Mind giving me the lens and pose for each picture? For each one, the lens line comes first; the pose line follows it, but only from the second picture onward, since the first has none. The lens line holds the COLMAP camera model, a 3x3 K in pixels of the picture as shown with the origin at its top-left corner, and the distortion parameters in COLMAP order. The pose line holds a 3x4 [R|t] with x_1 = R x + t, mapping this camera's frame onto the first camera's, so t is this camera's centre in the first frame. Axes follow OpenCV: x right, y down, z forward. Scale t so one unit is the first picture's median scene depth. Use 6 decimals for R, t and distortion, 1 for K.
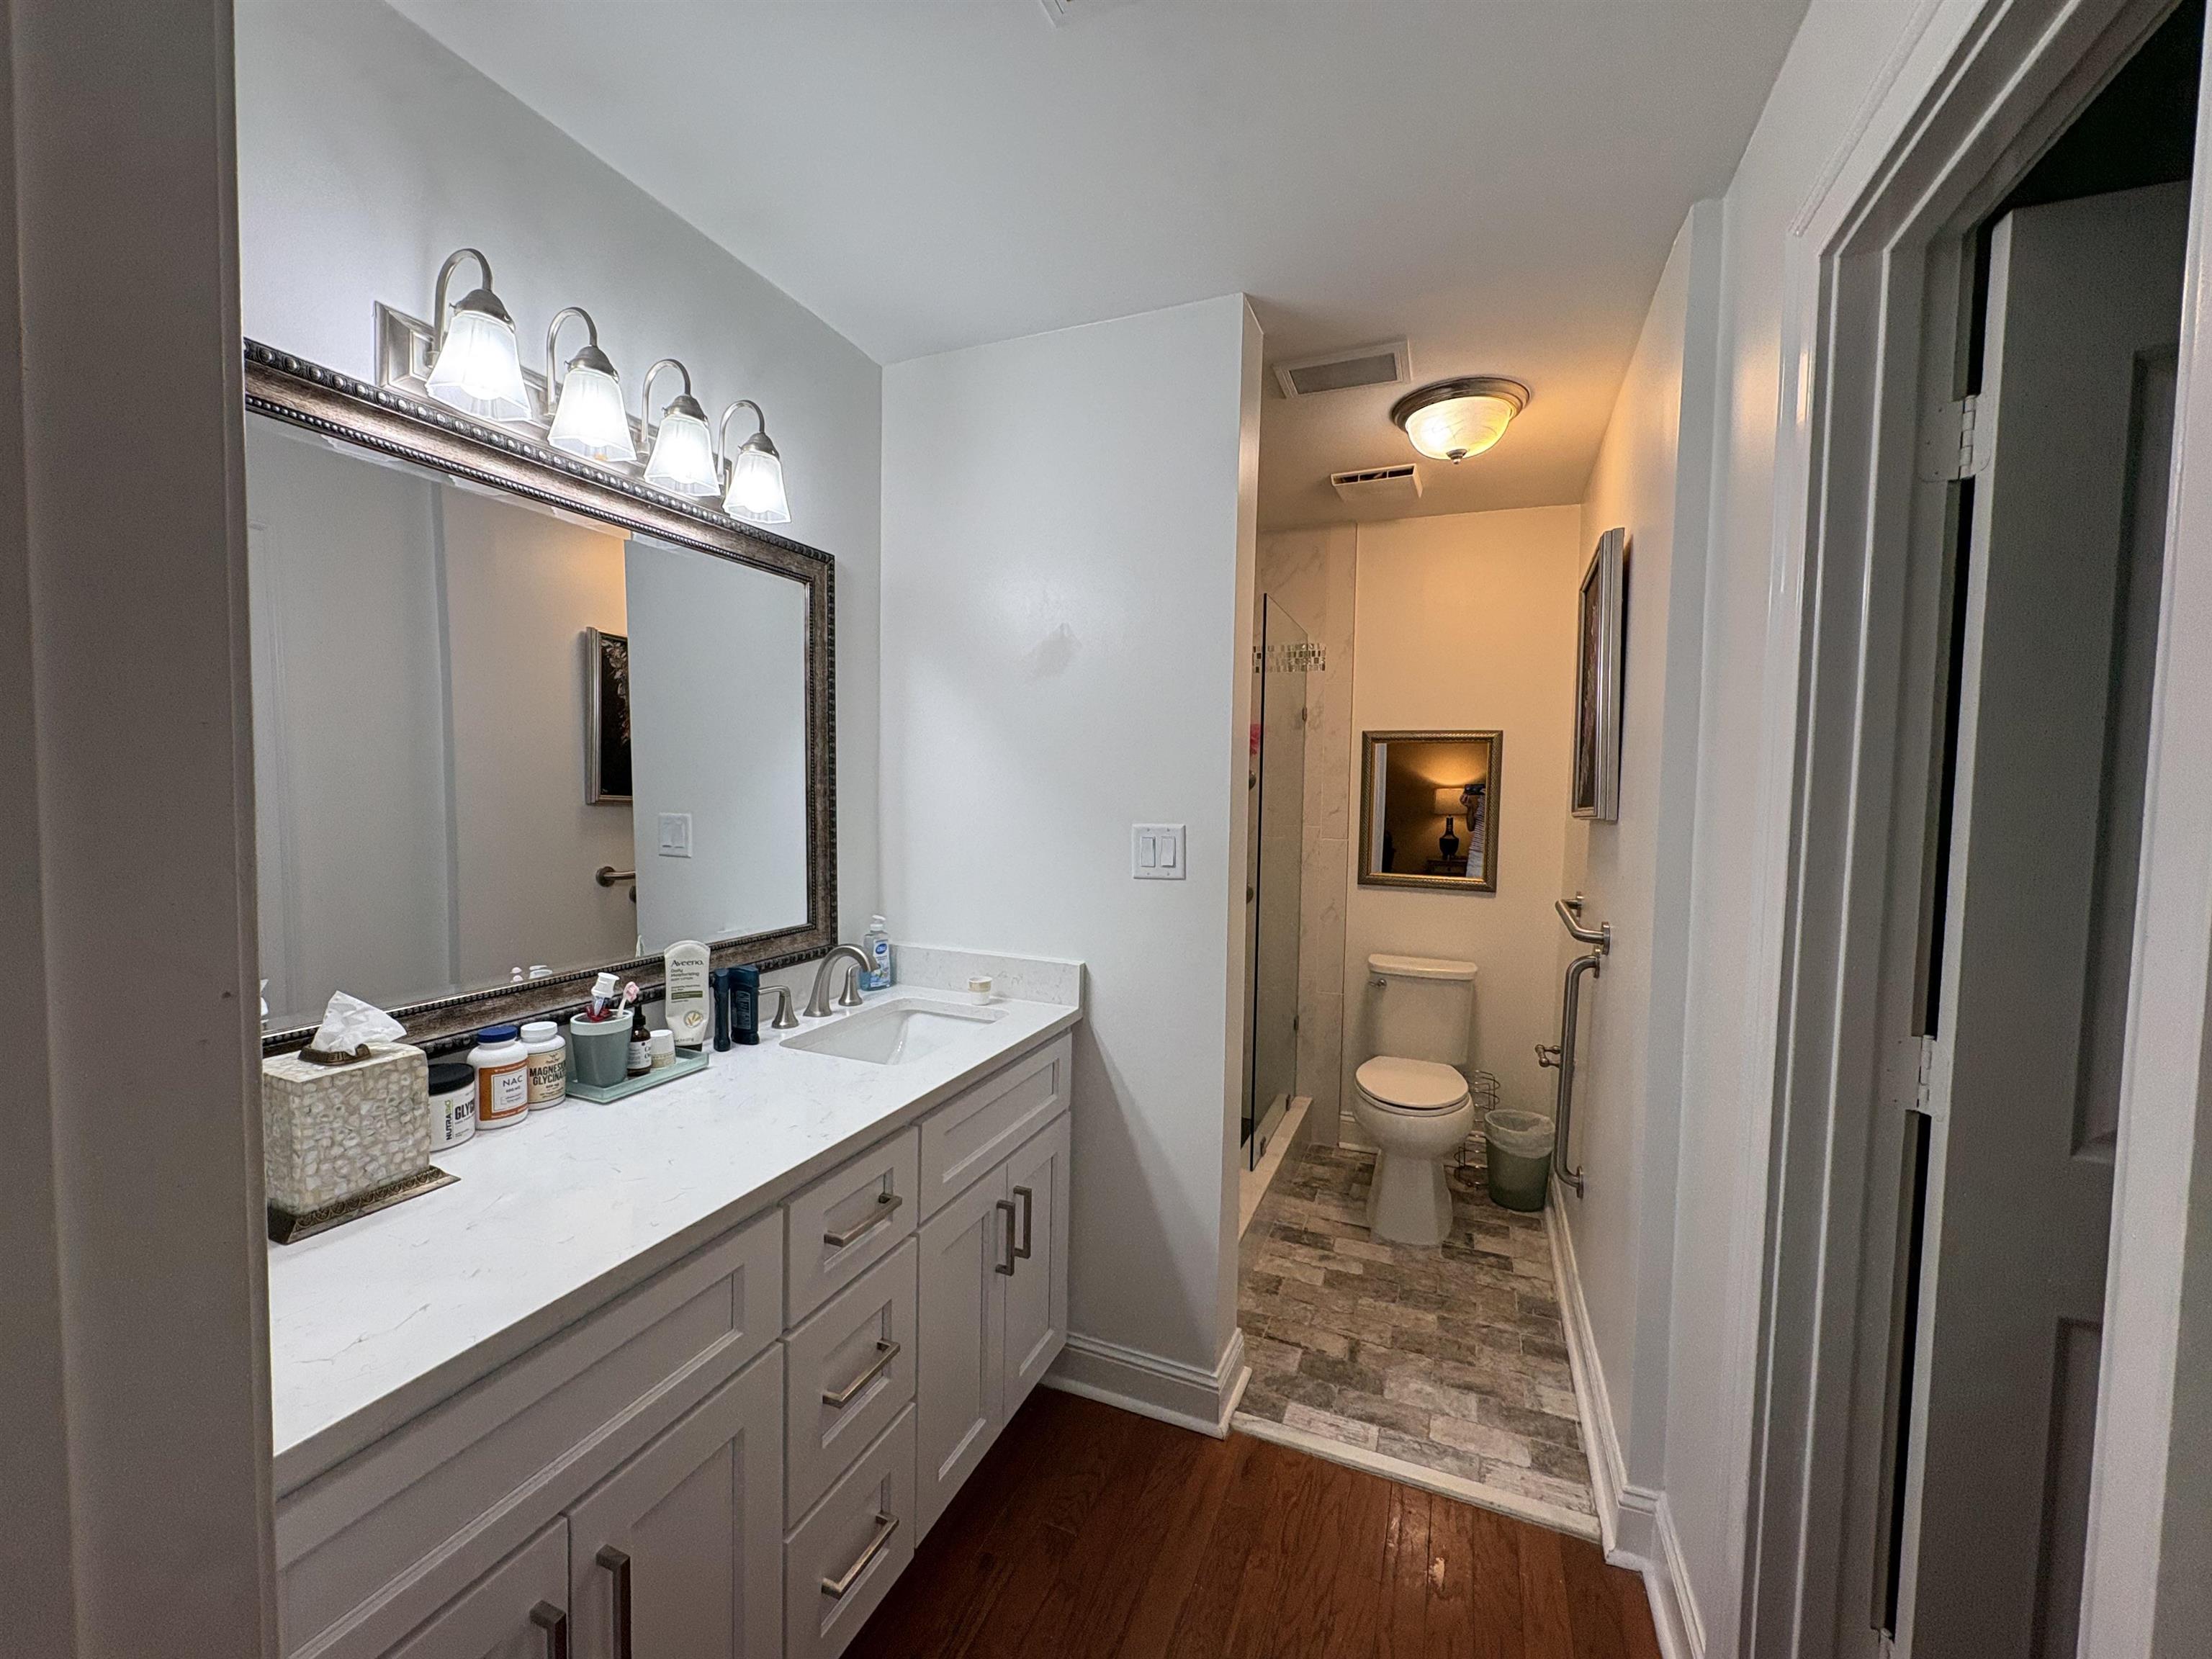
lens RADIAL K [[880.4, 0, 1102.4], [0, 880.4, 826.1], [0, 0, 1]] dist [0.000378, -0.000270]
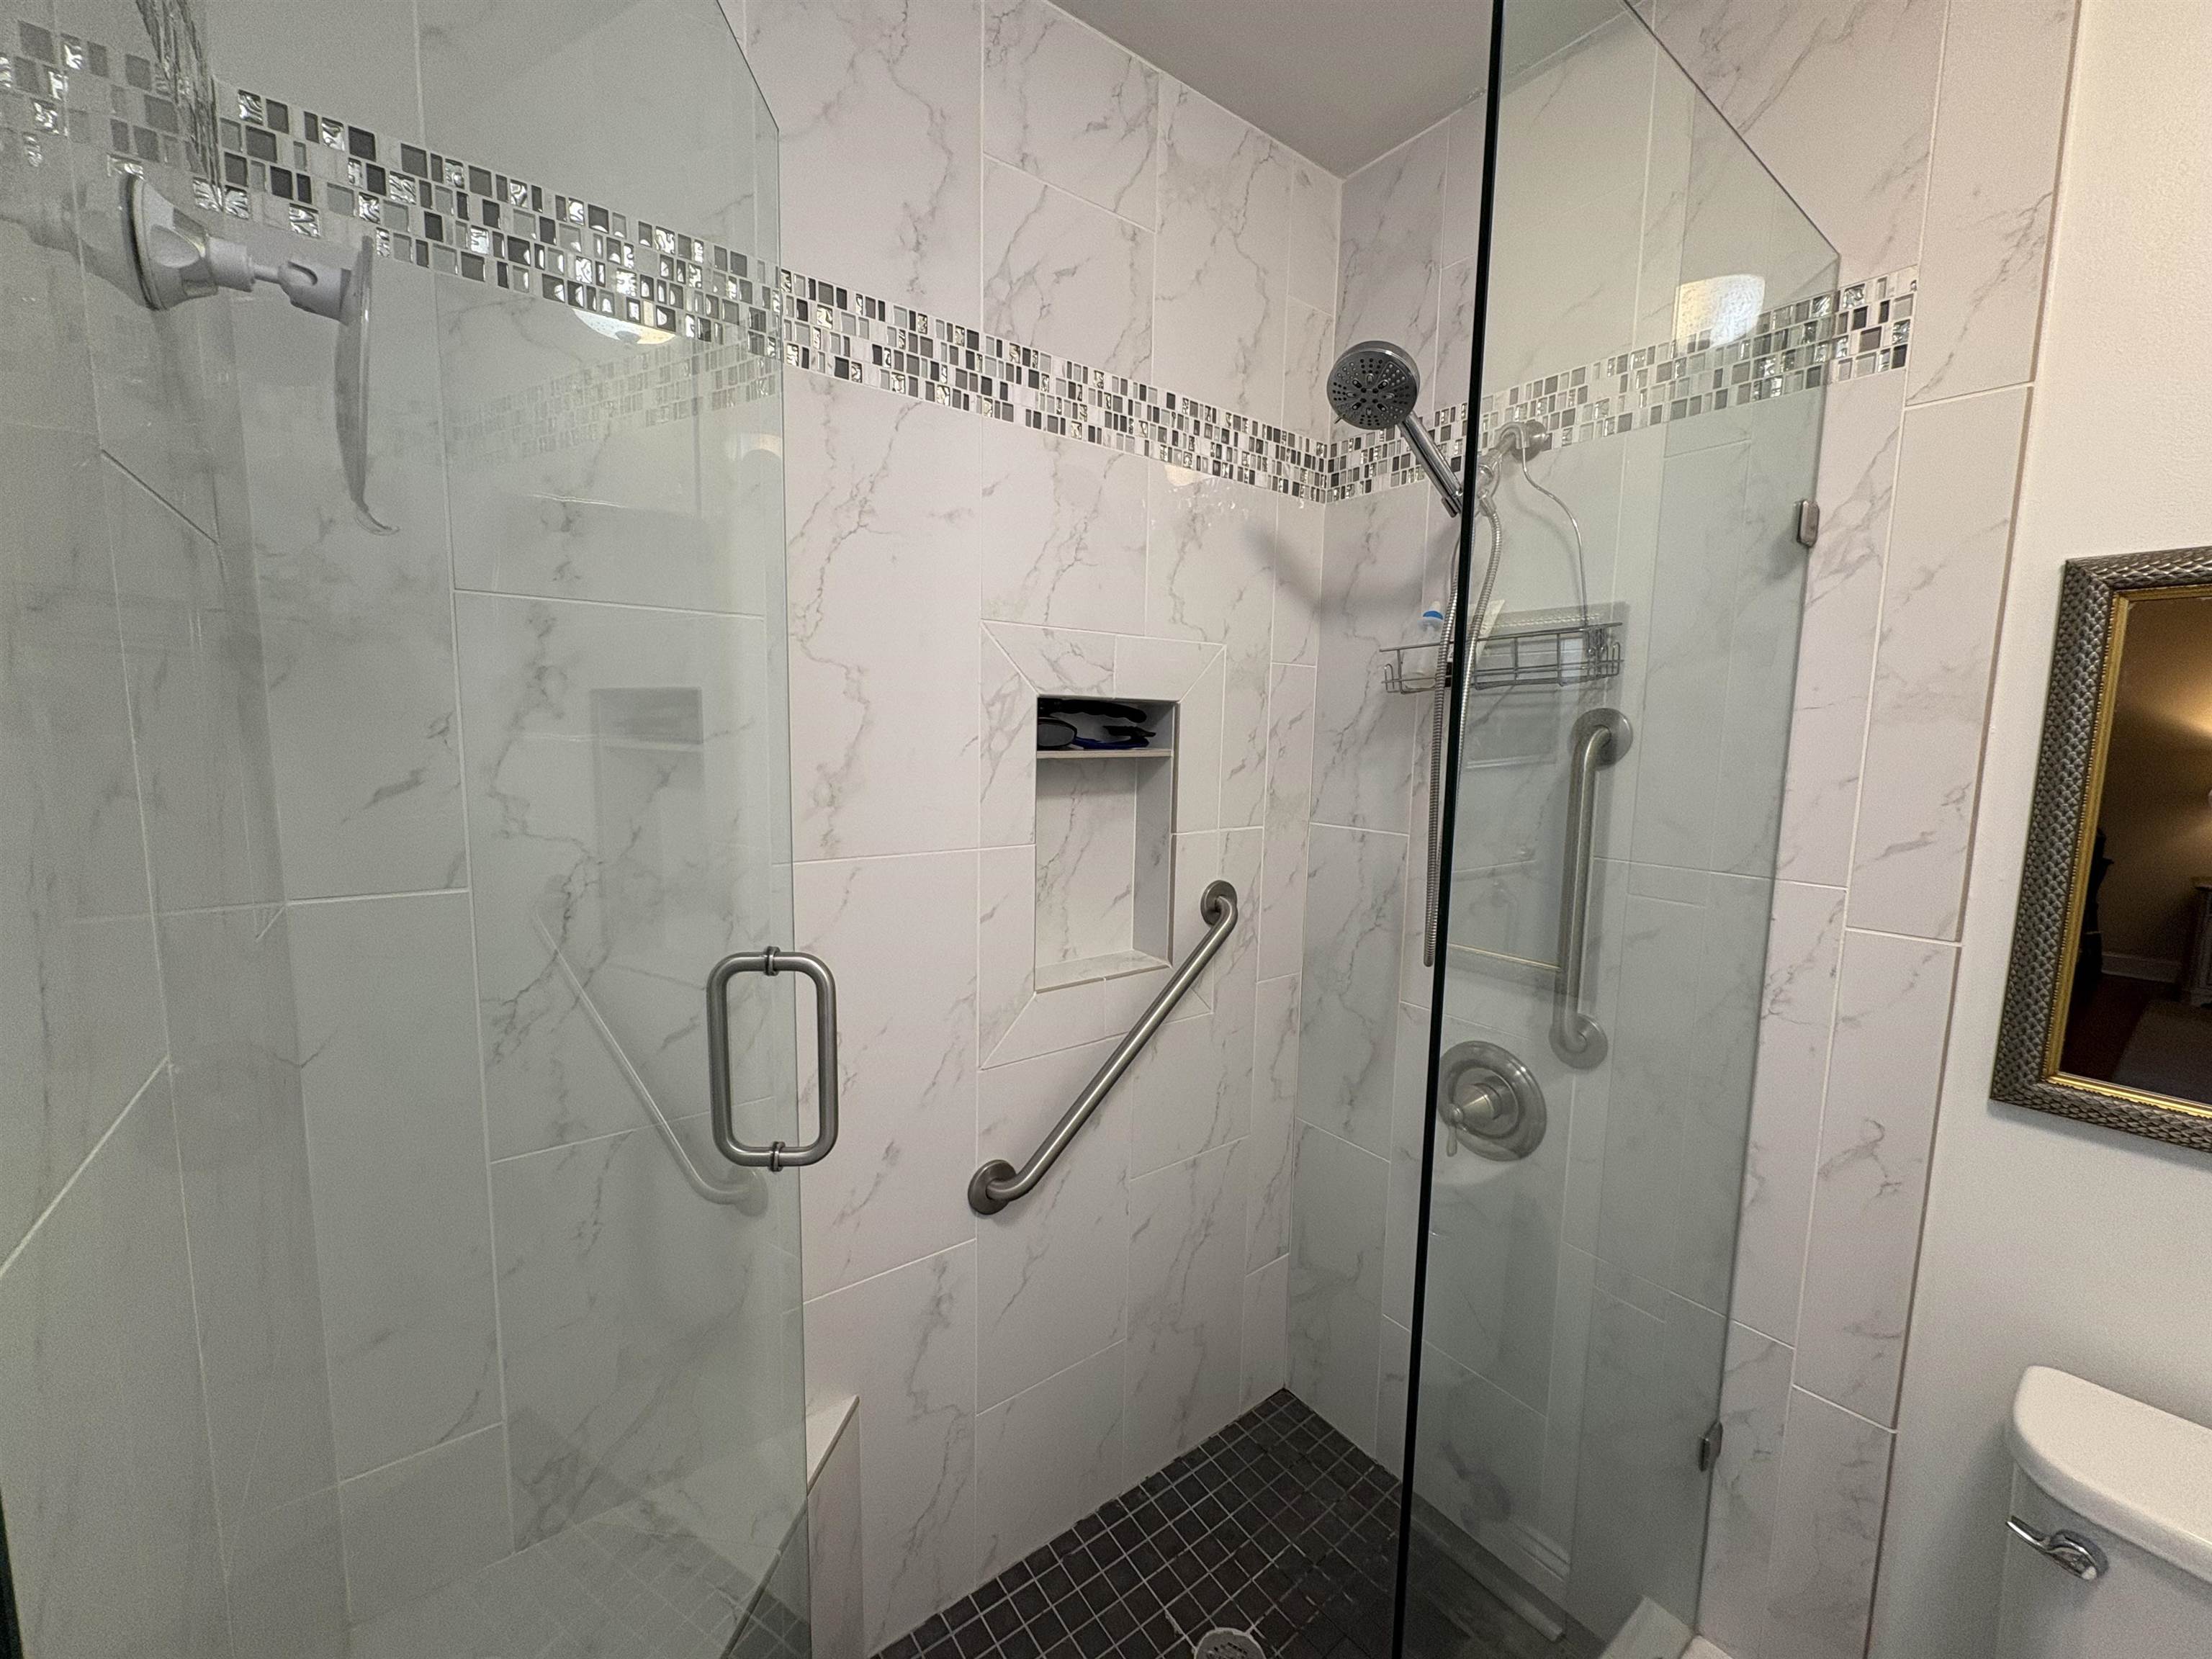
lens RADIAL K [[880.4, 0, 1102.4], [0, 880.4, 826.1], [0, 0, 1]] dist [0.000378, -0.000270]
pose [[0.861061, 0.059311, -0.505031, 0.179046], [-0.030999, 0.997450, 0.064287, -0.034723], [0.507556, -0.039700, 0.860704, 0.603262]]
